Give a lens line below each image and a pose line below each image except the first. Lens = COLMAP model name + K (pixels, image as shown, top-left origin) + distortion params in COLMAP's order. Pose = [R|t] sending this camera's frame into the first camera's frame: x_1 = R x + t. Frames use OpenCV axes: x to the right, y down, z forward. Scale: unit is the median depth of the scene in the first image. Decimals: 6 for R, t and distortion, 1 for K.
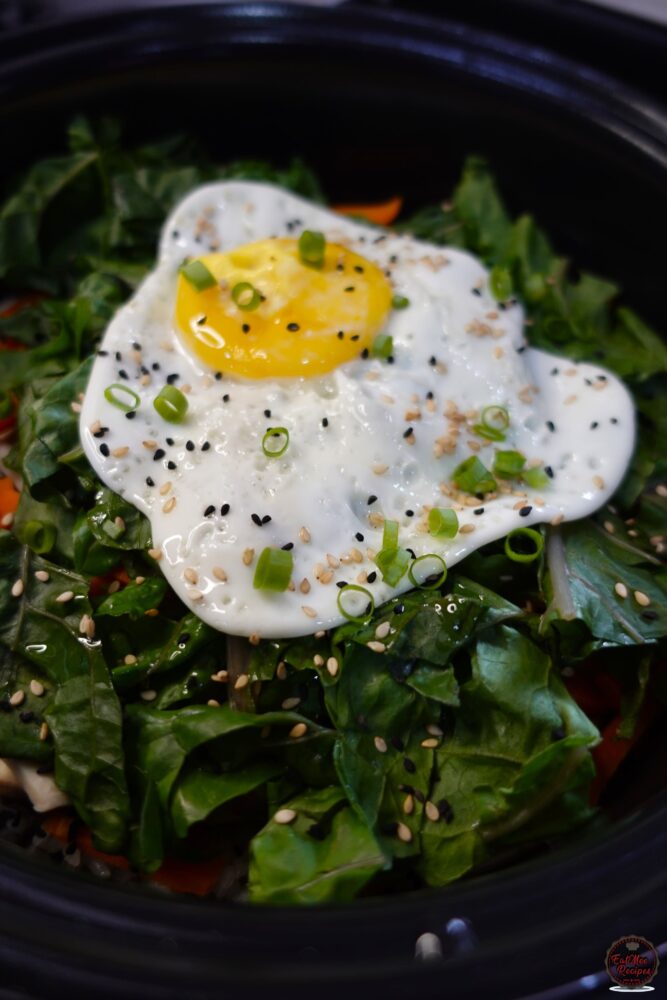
lens RADIAL K [[699.1, 0, 333.1], [0, 699.1, 507.8], [0, 0, 1]] dist [0.043982, 0.009067]
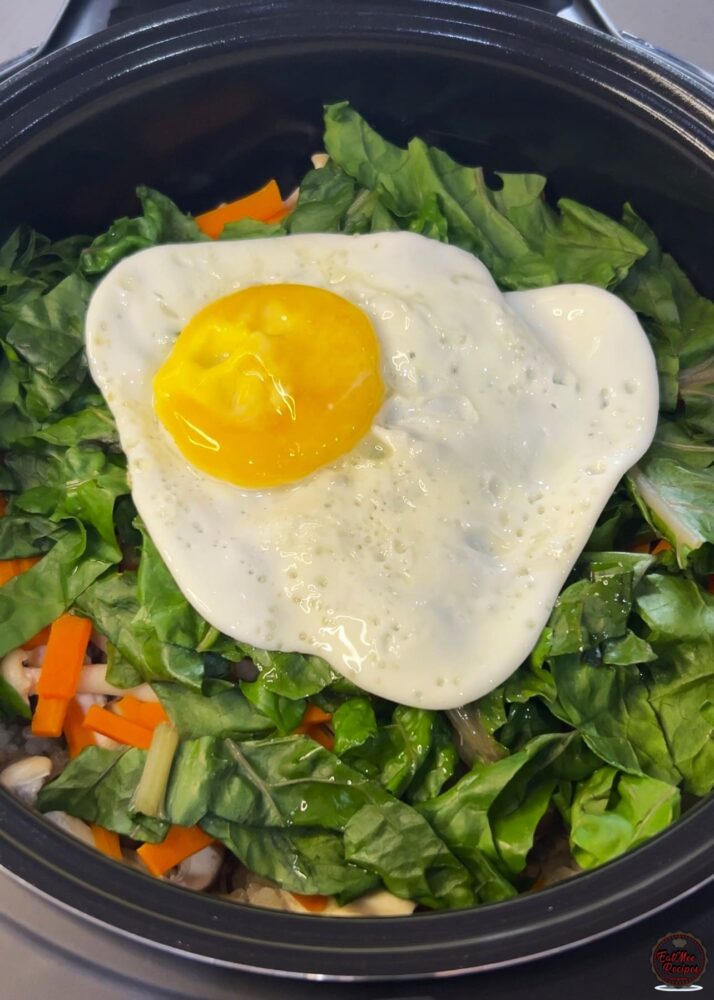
lens RADIAL K [[1498.8, 0, 356.5], [0, 1498.8, 500.6], [0, 0, 1]] dist [0.224633, 0.000000]
pose [[0.845192, -0.489219, 0.215208, -0.602643], [0.461002, 0.871044, 0.169585, -0.553063], [-0.270420, -0.044121, 0.961731, -1.179799]]
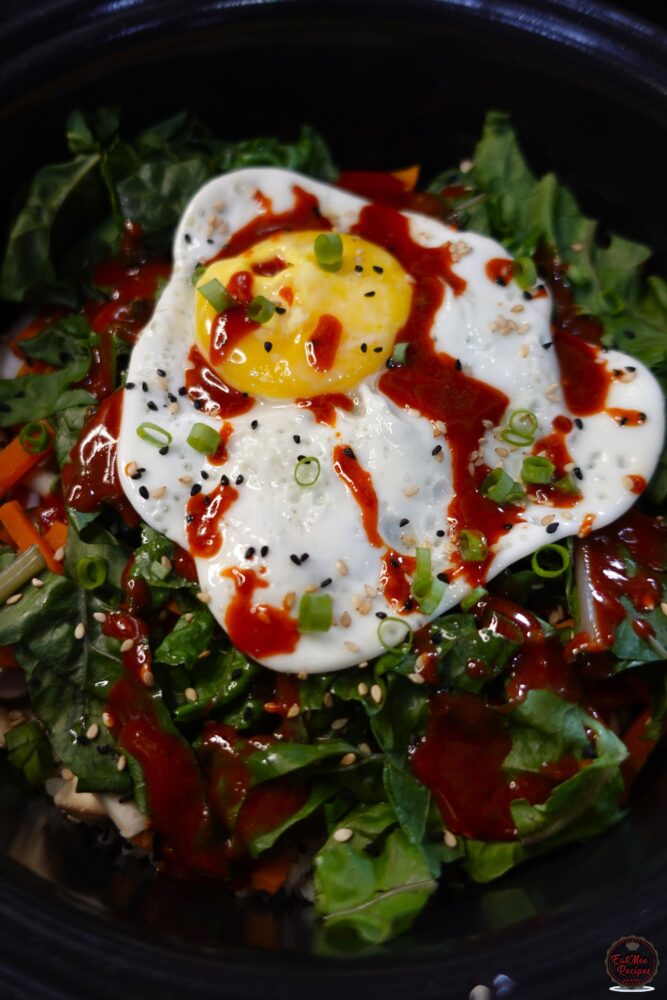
lens RADIAL K [[699.1, 0, 340.5], [0, 699.1, 494.3], [0, 0, 1]] dist [0.043982, 0.009067]
pose [[0.997413, -0.061012, -0.038002, 0.003634], [0.066351, 0.984832, 0.160322, -0.239373], [0.027644, -0.162429, 0.986333, -0.014906]]
